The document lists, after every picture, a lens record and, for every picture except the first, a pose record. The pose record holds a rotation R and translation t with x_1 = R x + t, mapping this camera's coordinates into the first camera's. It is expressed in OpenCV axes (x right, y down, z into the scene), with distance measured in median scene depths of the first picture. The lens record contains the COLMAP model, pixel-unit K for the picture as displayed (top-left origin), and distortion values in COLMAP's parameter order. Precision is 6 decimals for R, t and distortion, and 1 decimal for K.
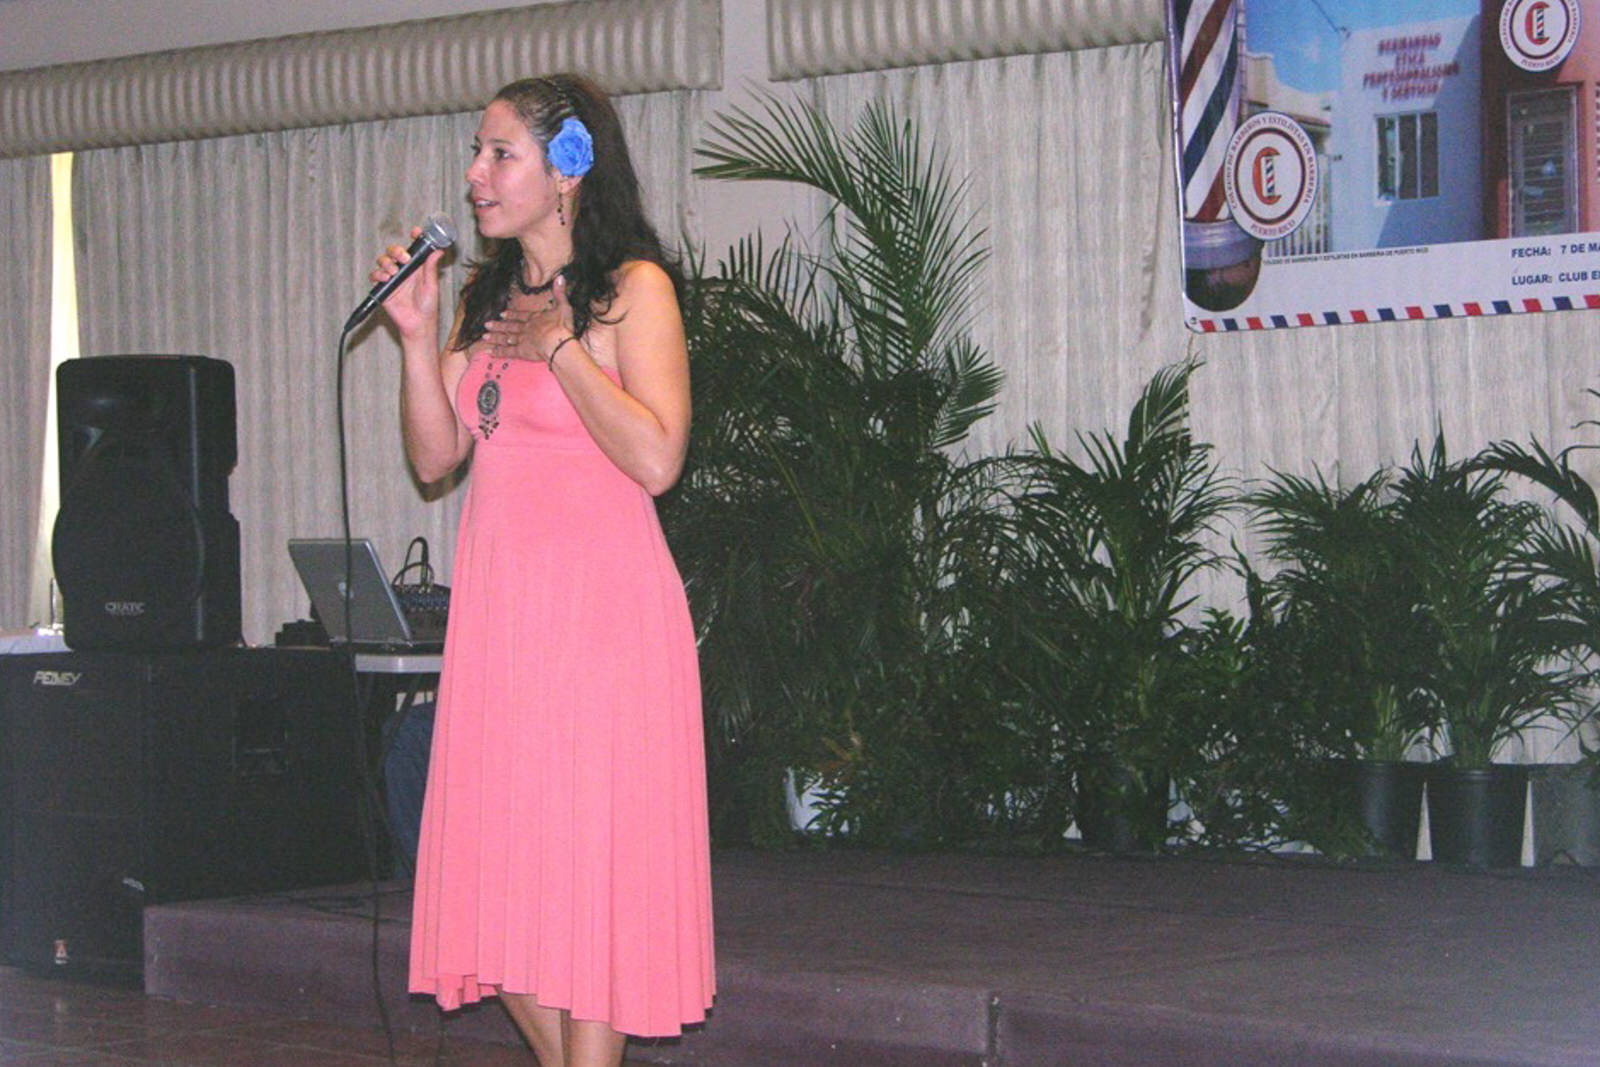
lens RADIAL K [[4160.9, 0, 800.0], [0, 4160.9, 533.5], [0, 0, 1]] dist [0.152936, 0.448389]
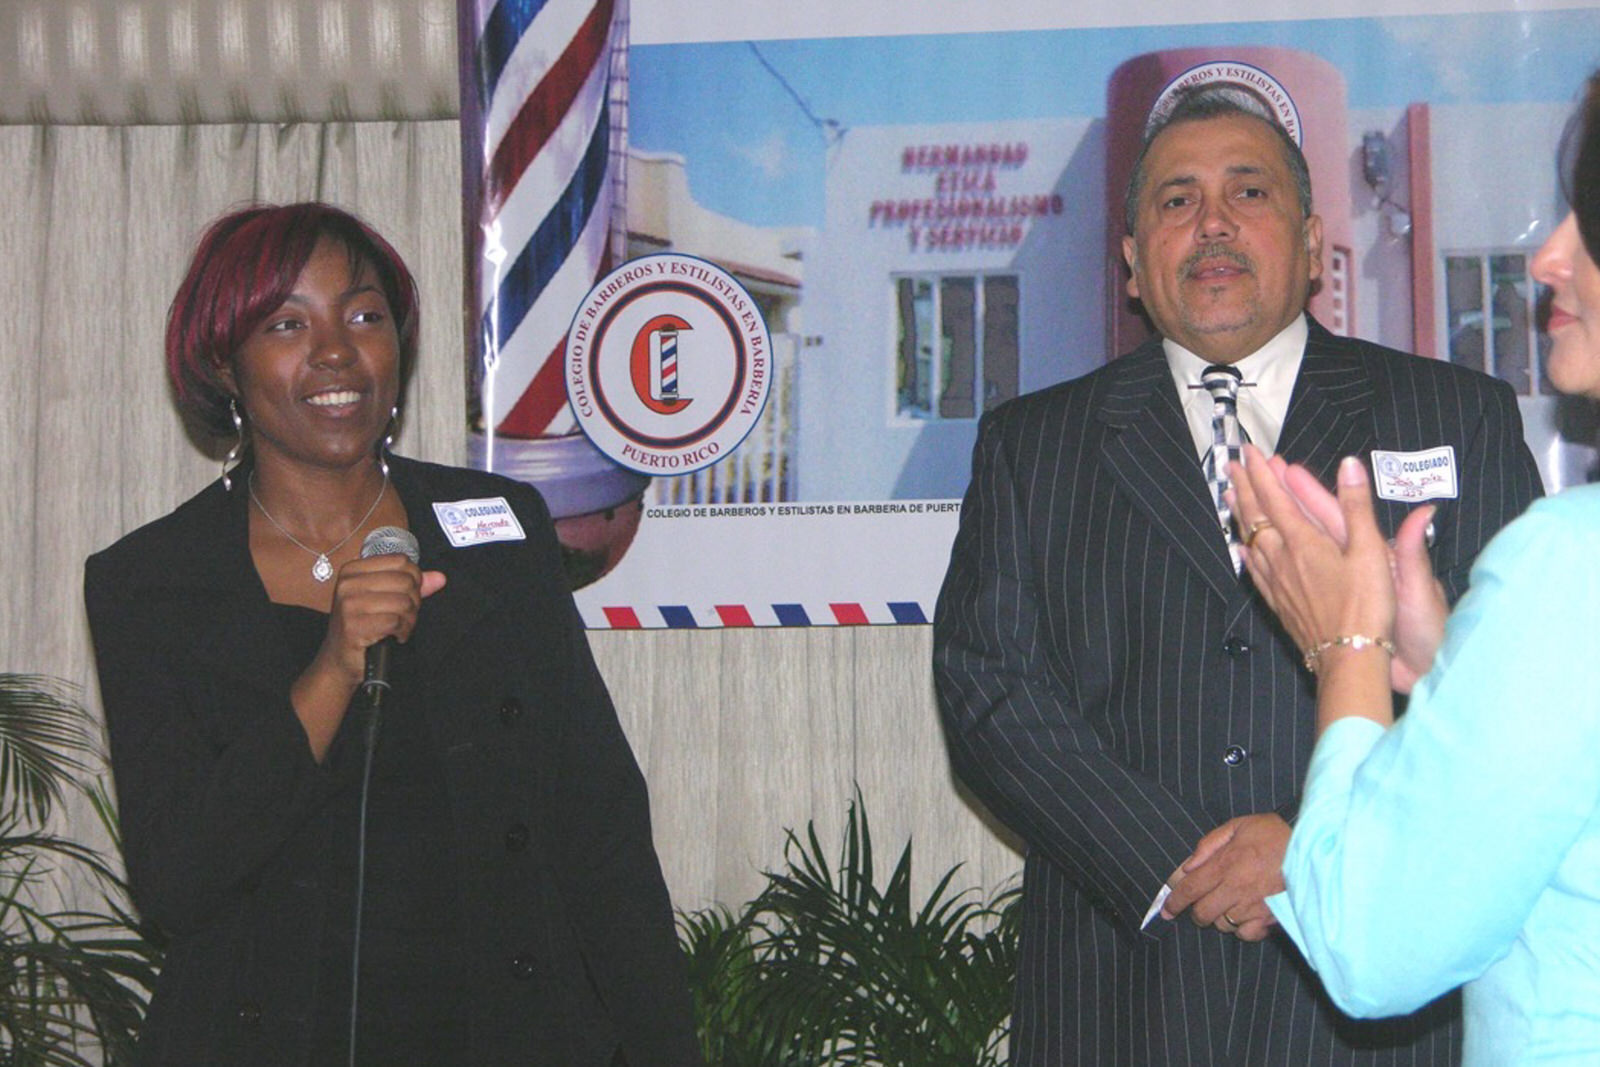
lens RADIAL K [[5663.9, 0, 800.0], [0, 5663.9, 533.5], [0, 0, 1]] dist [0.161943, 2.031012]
pose [[0.859653, 0.055164, 0.507891, -0.270915], [-0.015498, 0.996512, -0.082002, 0.001535], [-0.510643, 0.062622, 0.857510, 0.324366]]
